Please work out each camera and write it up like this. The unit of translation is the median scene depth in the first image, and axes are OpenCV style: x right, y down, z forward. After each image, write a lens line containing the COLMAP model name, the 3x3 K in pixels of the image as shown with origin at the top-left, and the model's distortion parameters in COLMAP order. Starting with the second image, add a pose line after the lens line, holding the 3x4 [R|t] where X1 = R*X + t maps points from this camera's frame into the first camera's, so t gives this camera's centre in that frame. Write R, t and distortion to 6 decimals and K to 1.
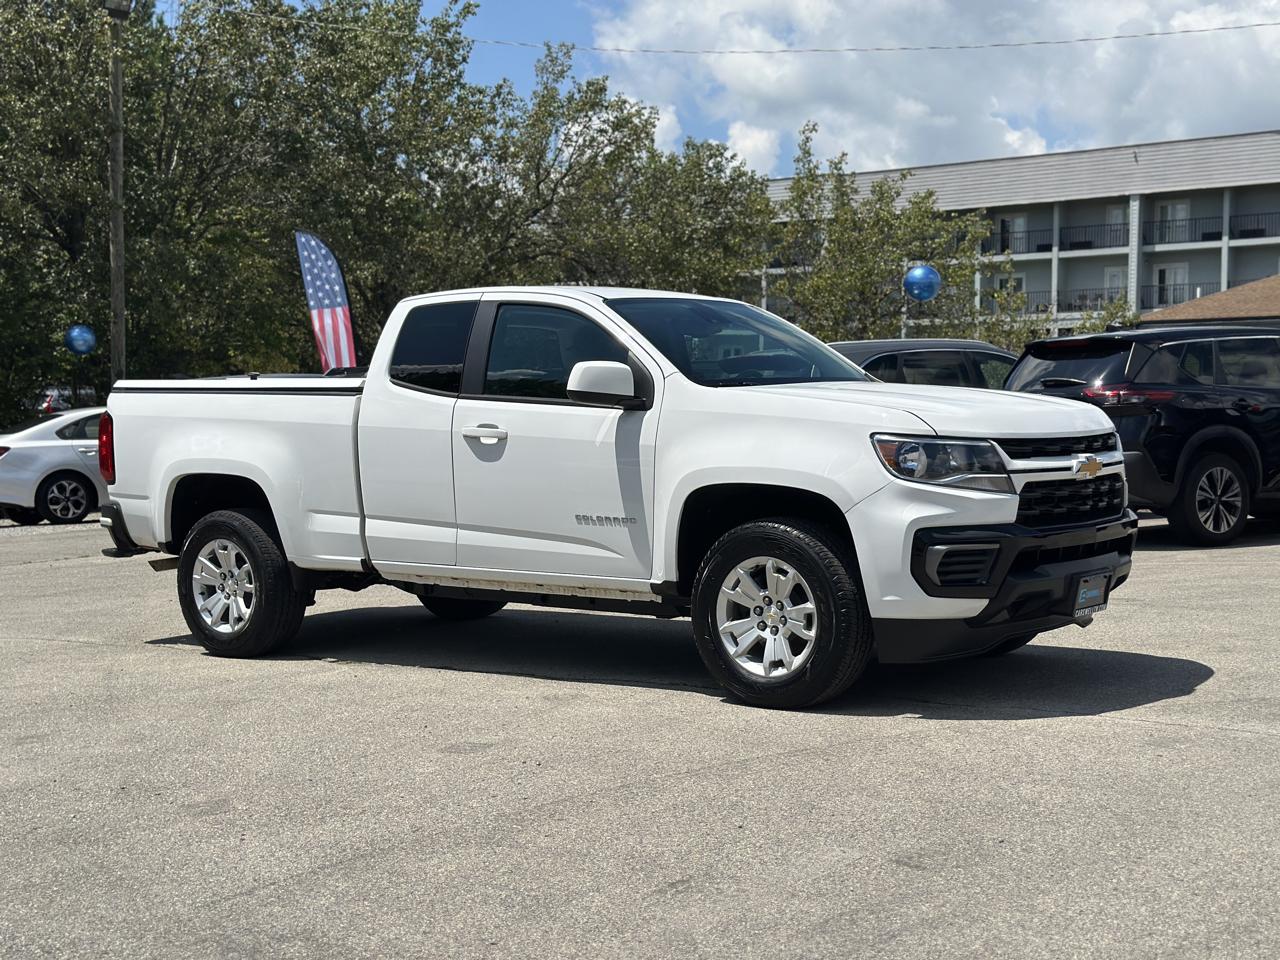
lens RADIAL K [[1749.5, 0, 661.6], [0, 1749.5, 483.6], [0, 0, 1]] dist [0.156572, -0.138331]
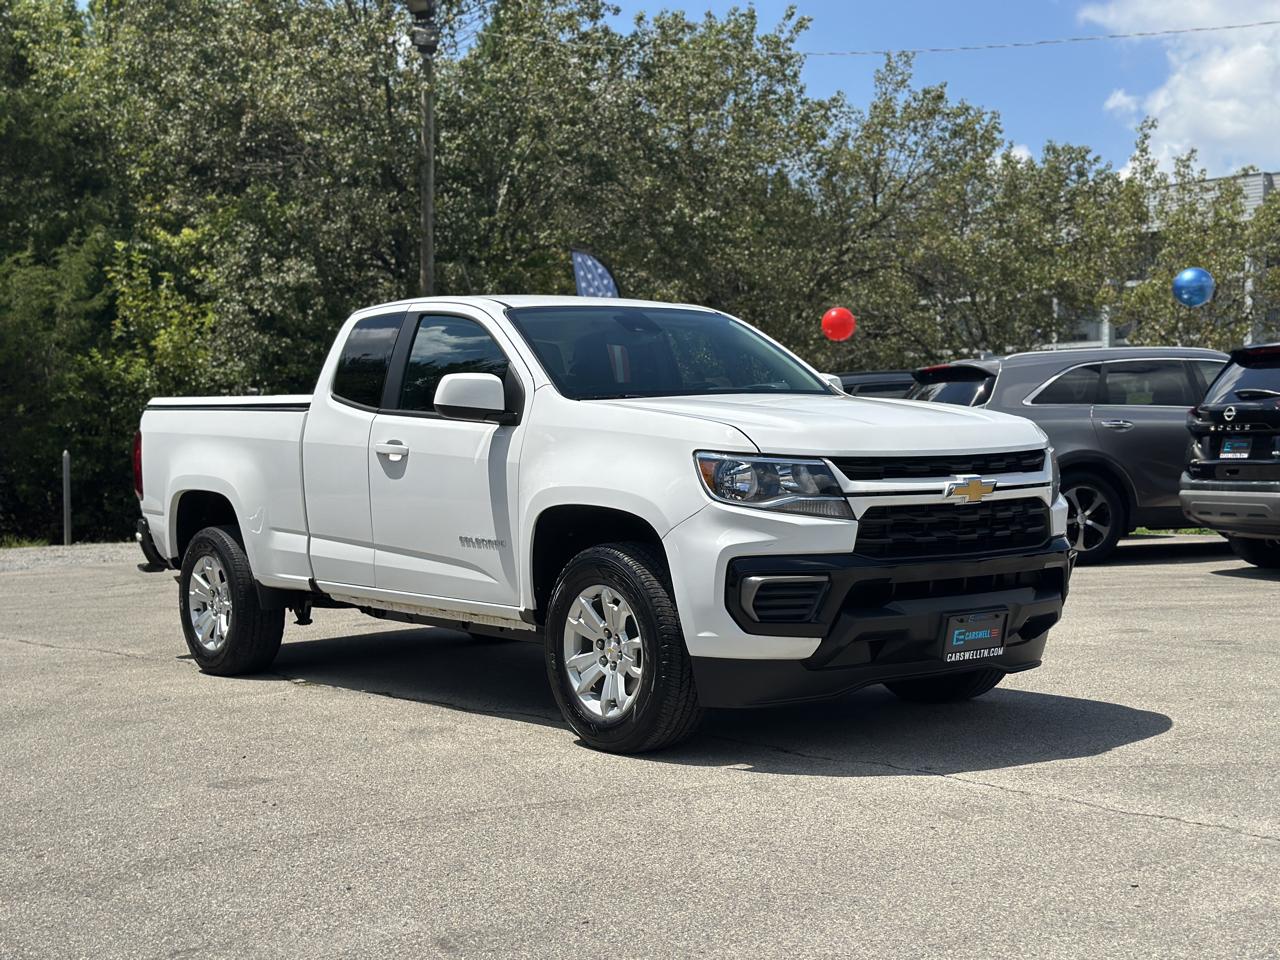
lens RADIAL K [[1749.5, 0, 661.6], [0, 1749.5, 483.6], [0, 0, 1]] dist [0.156572, -0.138331]
pose [[0.970111, 0.006311, -0.242581, 0.287999], [-0.008731, 0.999922, -0.008904, -0.003188], [0.242506, 0.010756, 0.970090, 0.111400]]
